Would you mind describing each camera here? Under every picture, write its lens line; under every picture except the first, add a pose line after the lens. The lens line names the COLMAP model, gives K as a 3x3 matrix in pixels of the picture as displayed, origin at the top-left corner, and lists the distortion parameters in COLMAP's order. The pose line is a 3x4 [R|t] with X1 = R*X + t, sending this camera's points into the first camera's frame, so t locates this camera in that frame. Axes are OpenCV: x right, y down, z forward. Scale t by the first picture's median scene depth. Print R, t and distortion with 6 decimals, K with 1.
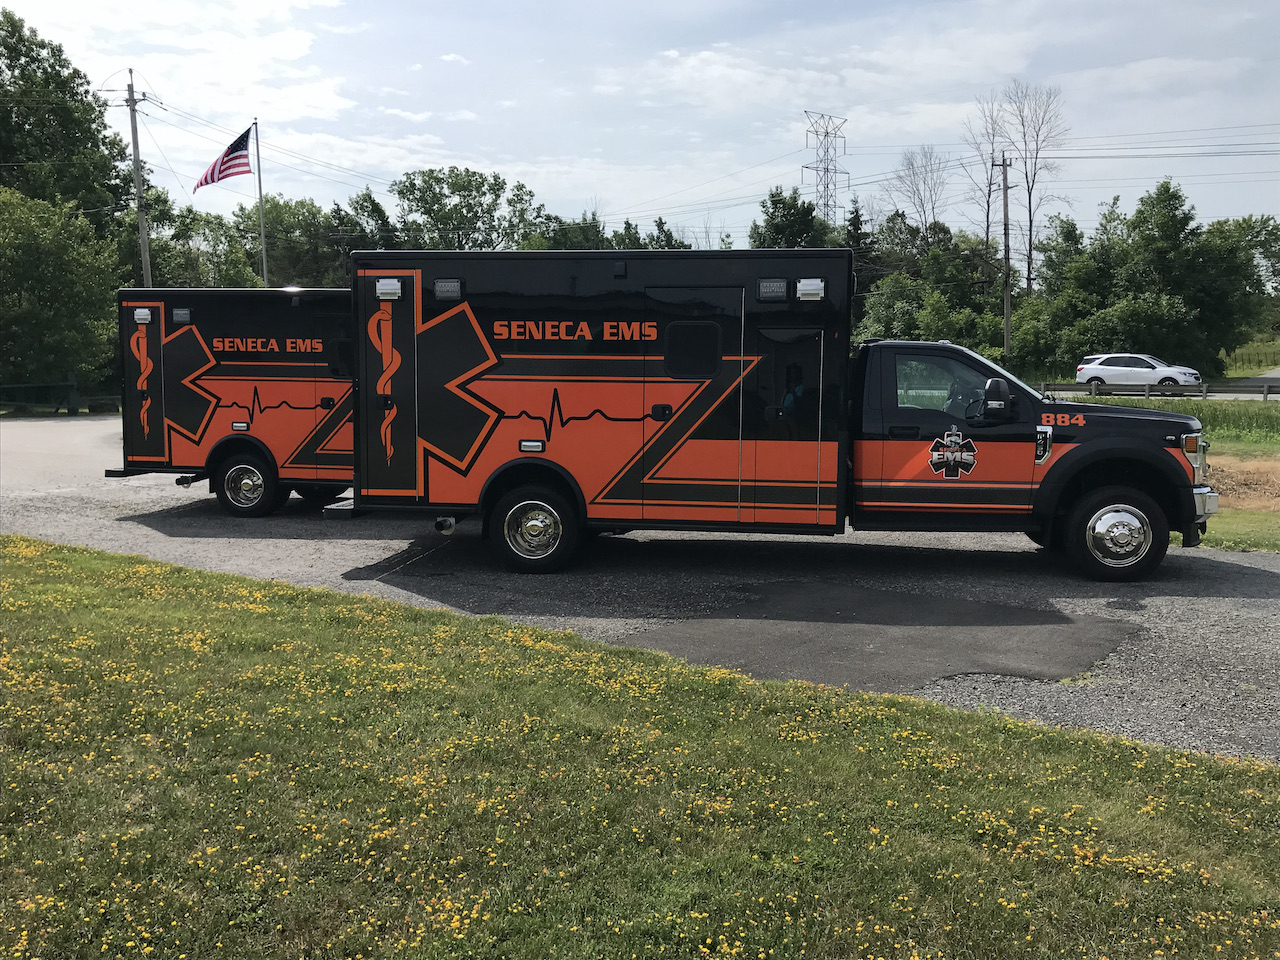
lens RADIAL K [[1088.6, 0, 646.9], [0, 1088.6, 487.5], [0, 0, 1]] dist [0.066139, -0.020662]
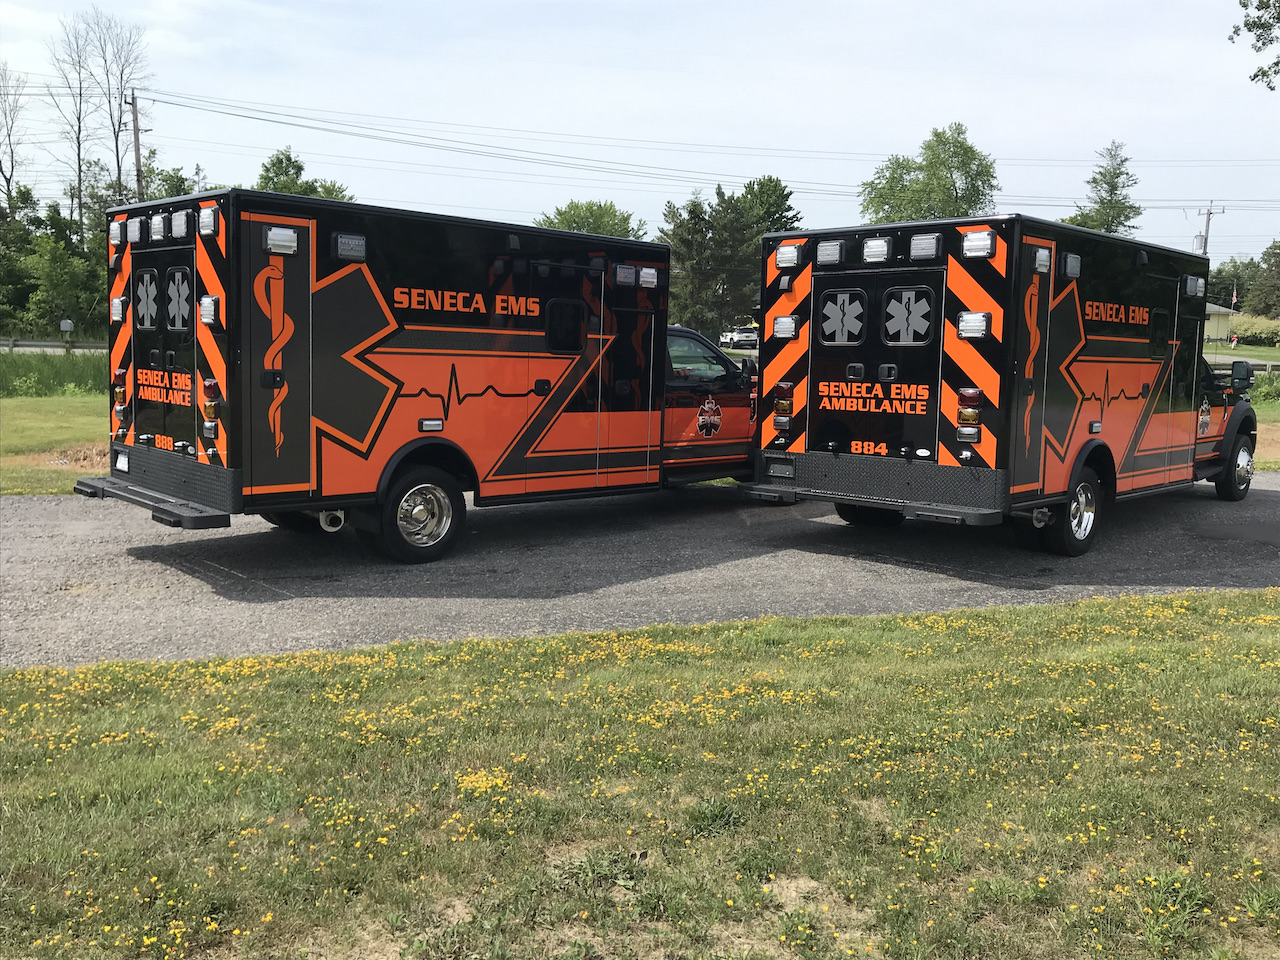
lens RADIAL K [[1088.6, 0, 667.6], [0, 1088.6, 491.6], [0, 0, 1]] dist [0.066139, -0.020662]
pose [[0.629436, -0.087569, 0.772102, -0.708989], [0.061213, 0.996130, 0.063075, -0.028360], [-0.774638, 0.007561, 0.632360, 0.258679]]
